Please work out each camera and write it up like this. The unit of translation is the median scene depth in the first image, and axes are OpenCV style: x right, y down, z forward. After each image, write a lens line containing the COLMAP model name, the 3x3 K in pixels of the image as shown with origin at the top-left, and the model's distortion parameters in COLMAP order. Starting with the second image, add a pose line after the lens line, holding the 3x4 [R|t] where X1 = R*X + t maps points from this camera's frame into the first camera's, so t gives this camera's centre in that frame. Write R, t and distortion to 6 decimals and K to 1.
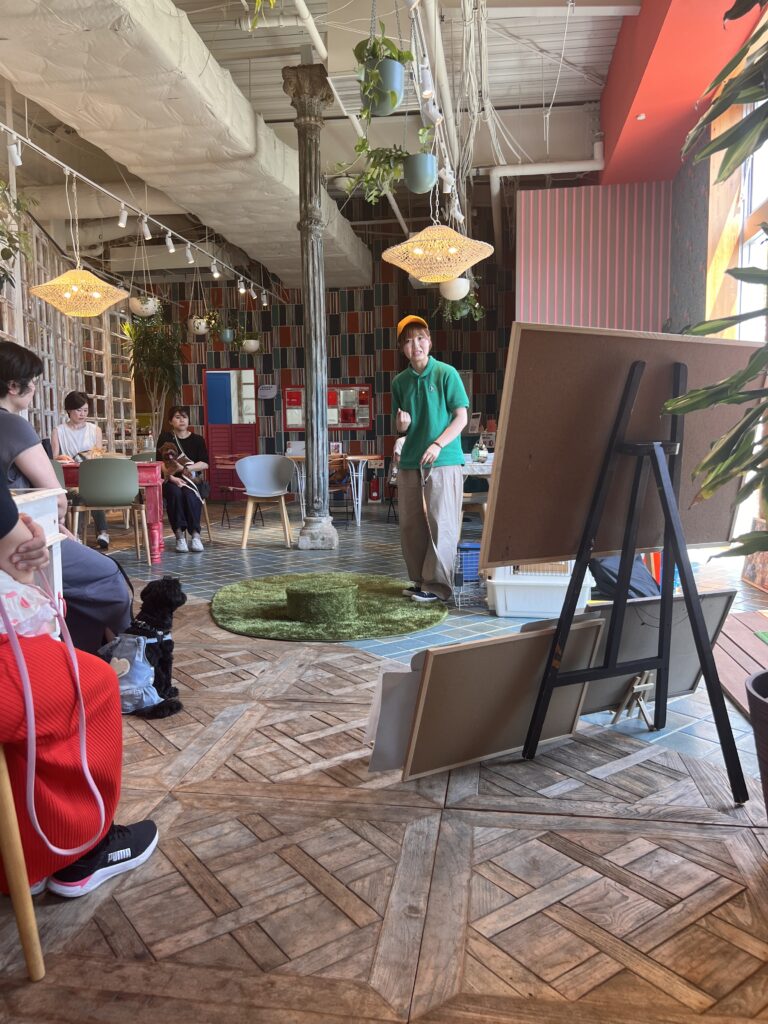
lens RADIAL K [[777.9, 0, 380.5], [0, 777.9, 509.8], [0, 0, 1]] dist [0.003236, -0.004824]
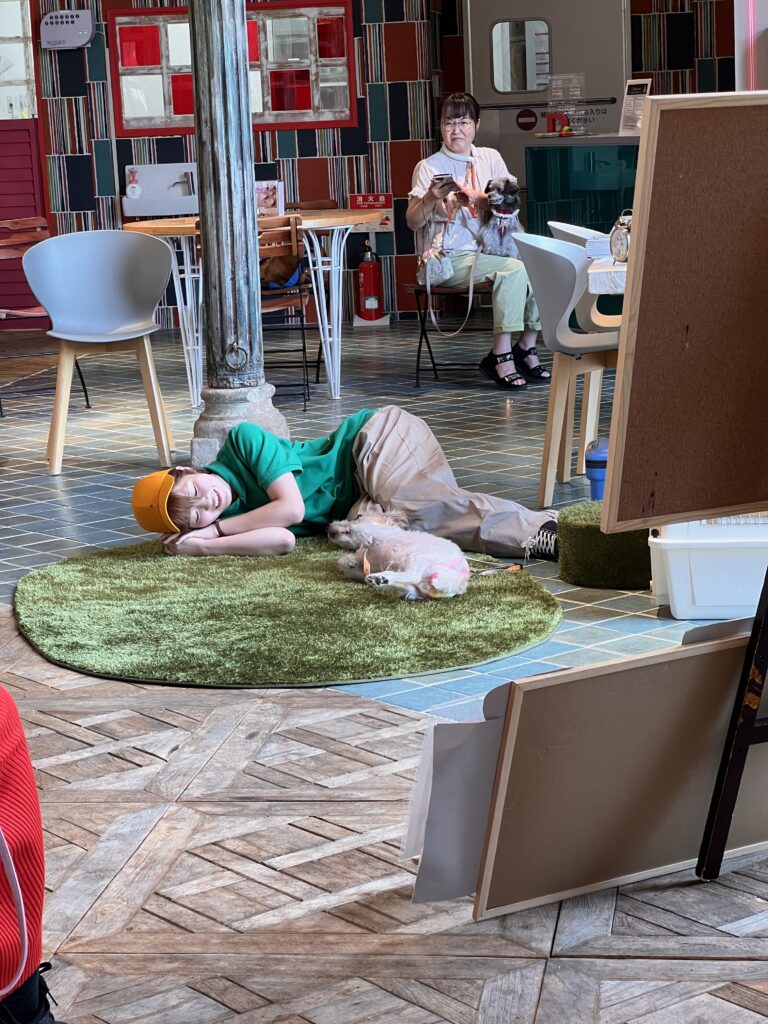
lens RADIAL K [[2296.4, 0, 382.9], [0, 2296.4, 515.0], [0, 0, 1]] dist [0.134201, 0.000000]
pose [[0.999403, -0.034544, -0.001036, -0.022773], [0.034507, 0.995775, 0.085093, -0.070959], [-0.001908, -0.085078, 0.996372, -0.545948]]
